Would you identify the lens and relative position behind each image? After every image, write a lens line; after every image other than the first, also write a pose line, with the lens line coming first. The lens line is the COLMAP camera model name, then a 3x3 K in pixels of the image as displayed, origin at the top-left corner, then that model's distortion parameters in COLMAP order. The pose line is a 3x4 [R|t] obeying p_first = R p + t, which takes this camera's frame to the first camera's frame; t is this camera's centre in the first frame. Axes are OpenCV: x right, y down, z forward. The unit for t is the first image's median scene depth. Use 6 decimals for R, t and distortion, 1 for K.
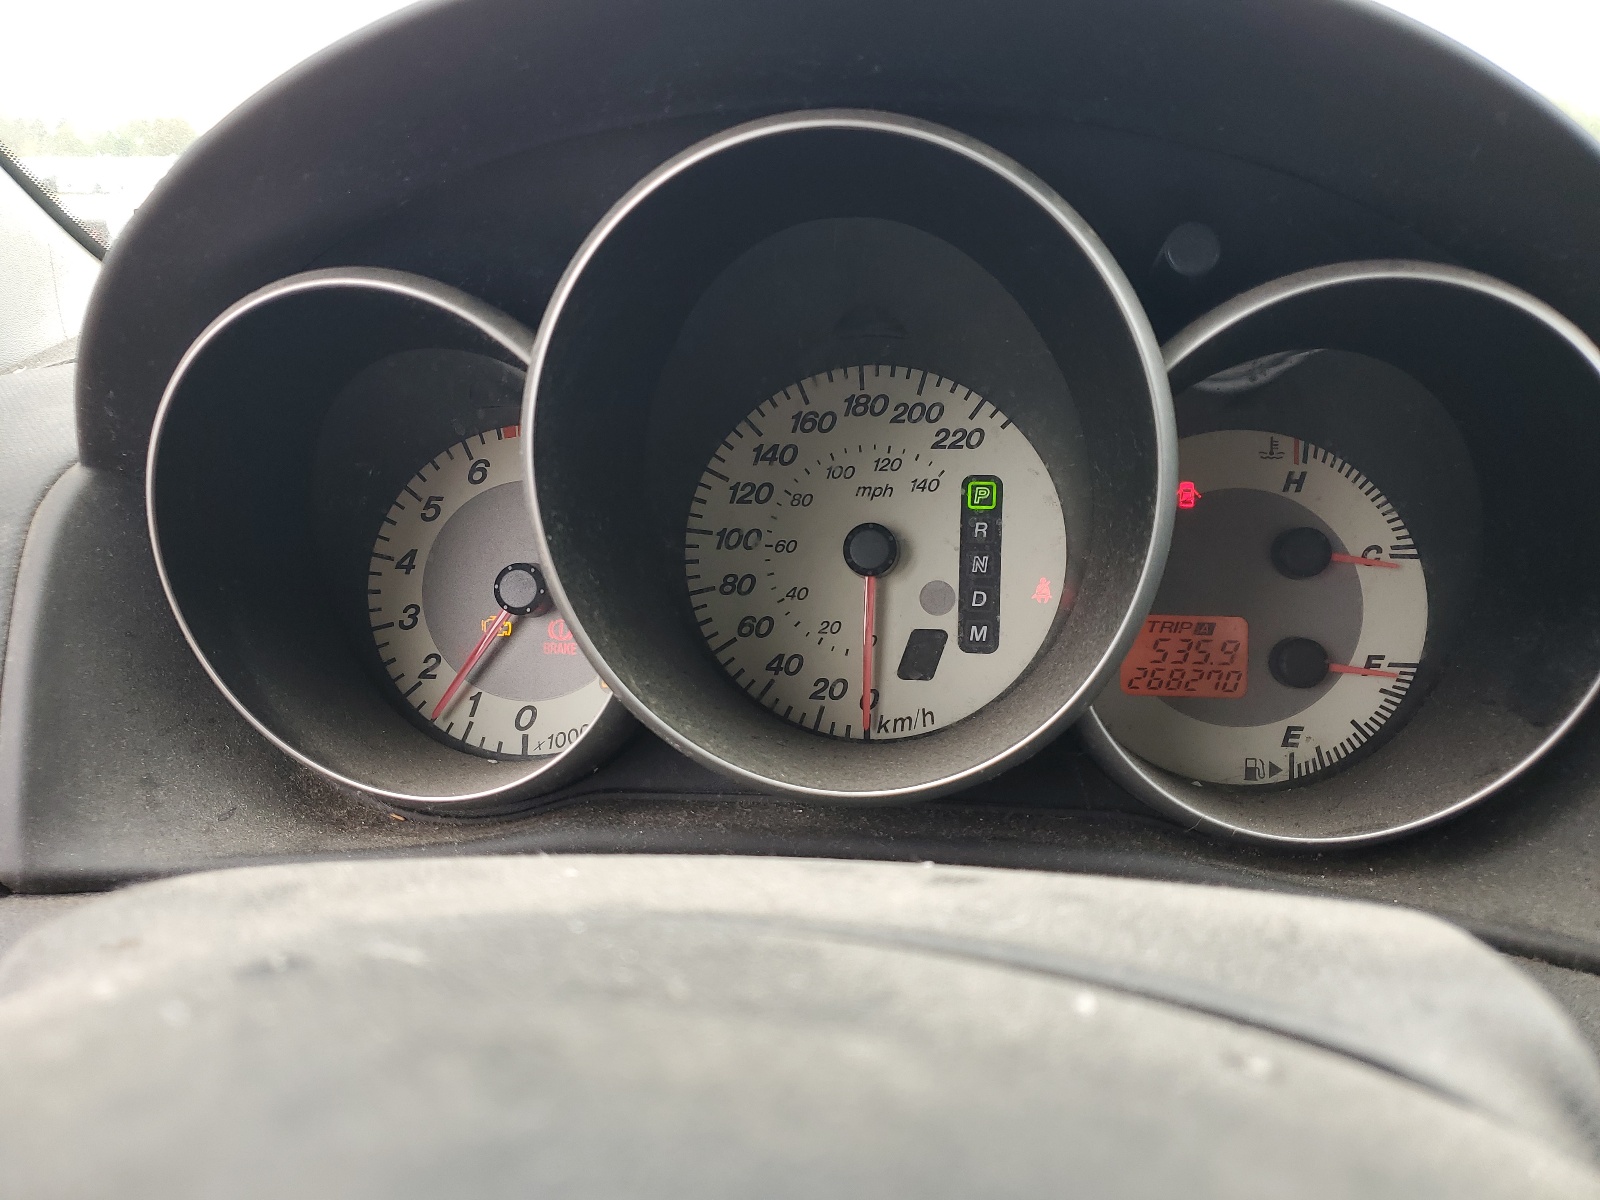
lens RADIAL K [[1219.8, 0, 797.5], [0, 1219.8, 599.1], [0, 0, 1]] dist [0.025756, 0.011166]
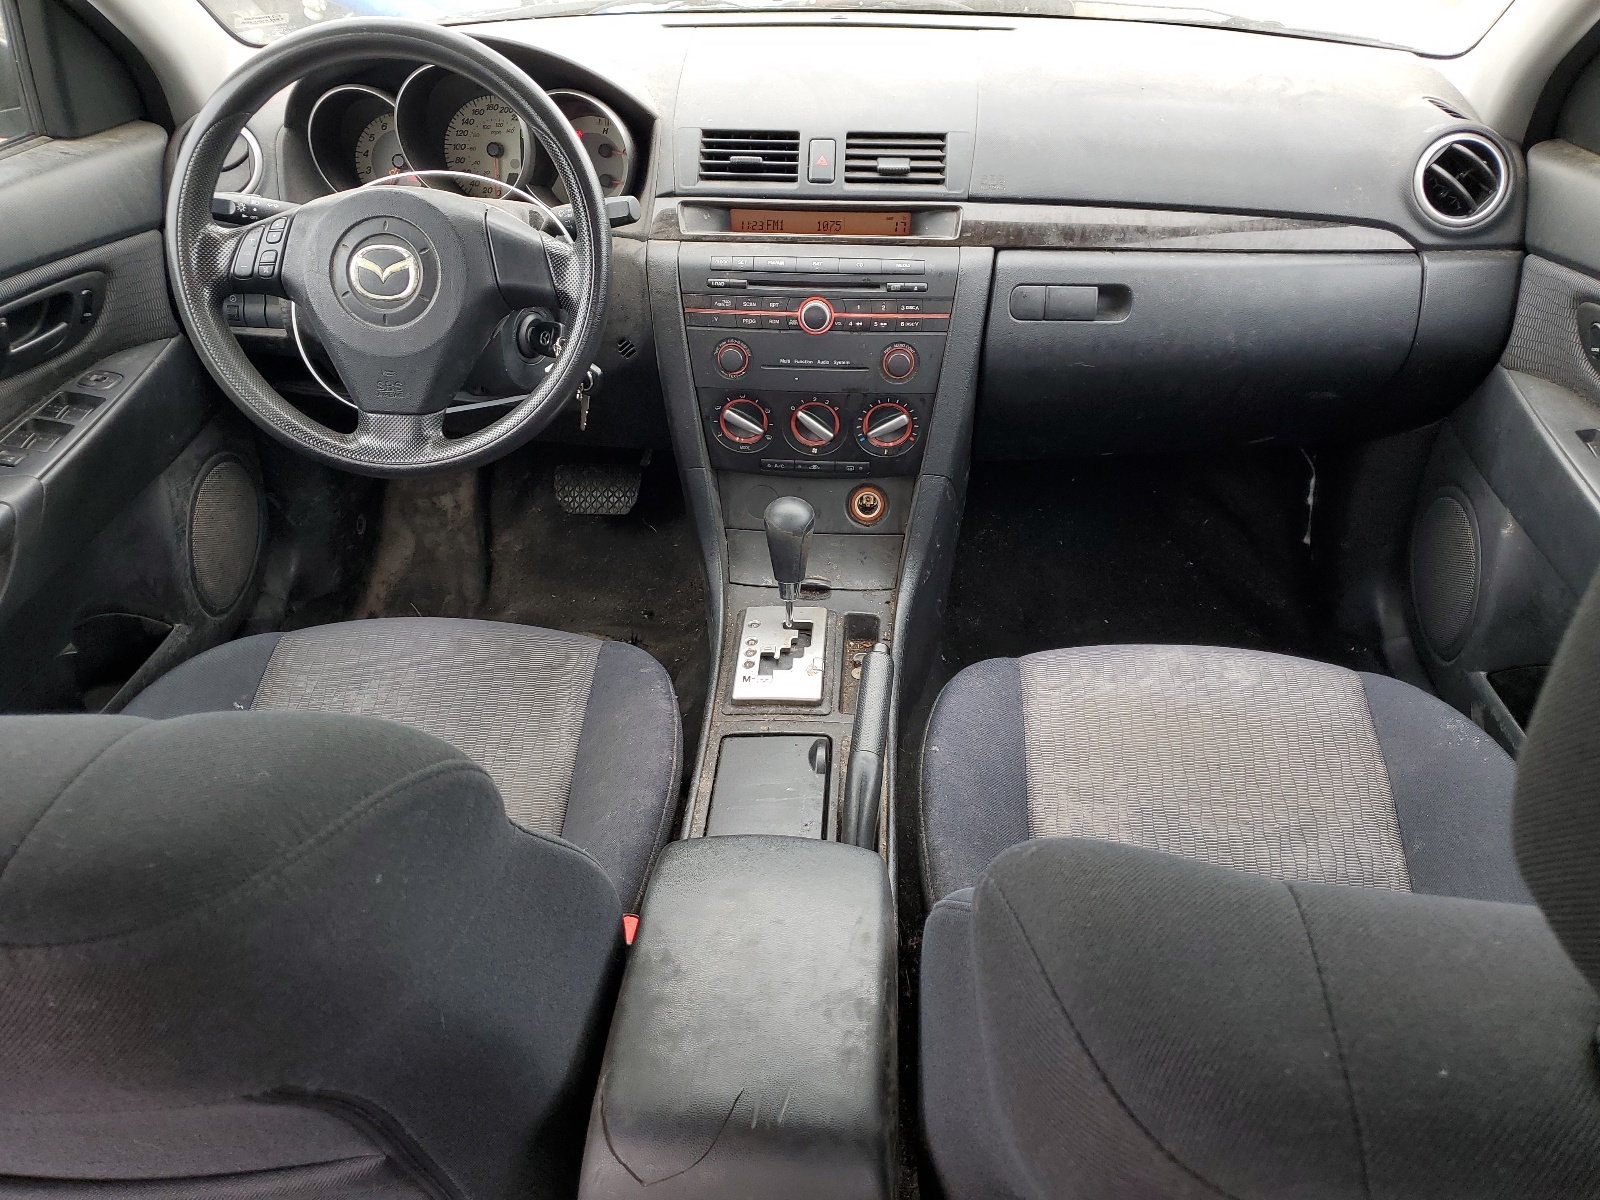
lens RADIAL K [[1221.0, 0, 801.8], [0, 1221.0, 595.8], [0, 0, 1]] dist [-0.012253, -0.002460]
pose [[0.997751, -0.019268, 0.064204, 0.703056], [-0.001928, 0.949155, 0.314805, 0.075143], [-0.067005, -0.314220, 0.946983, -2.885005]]
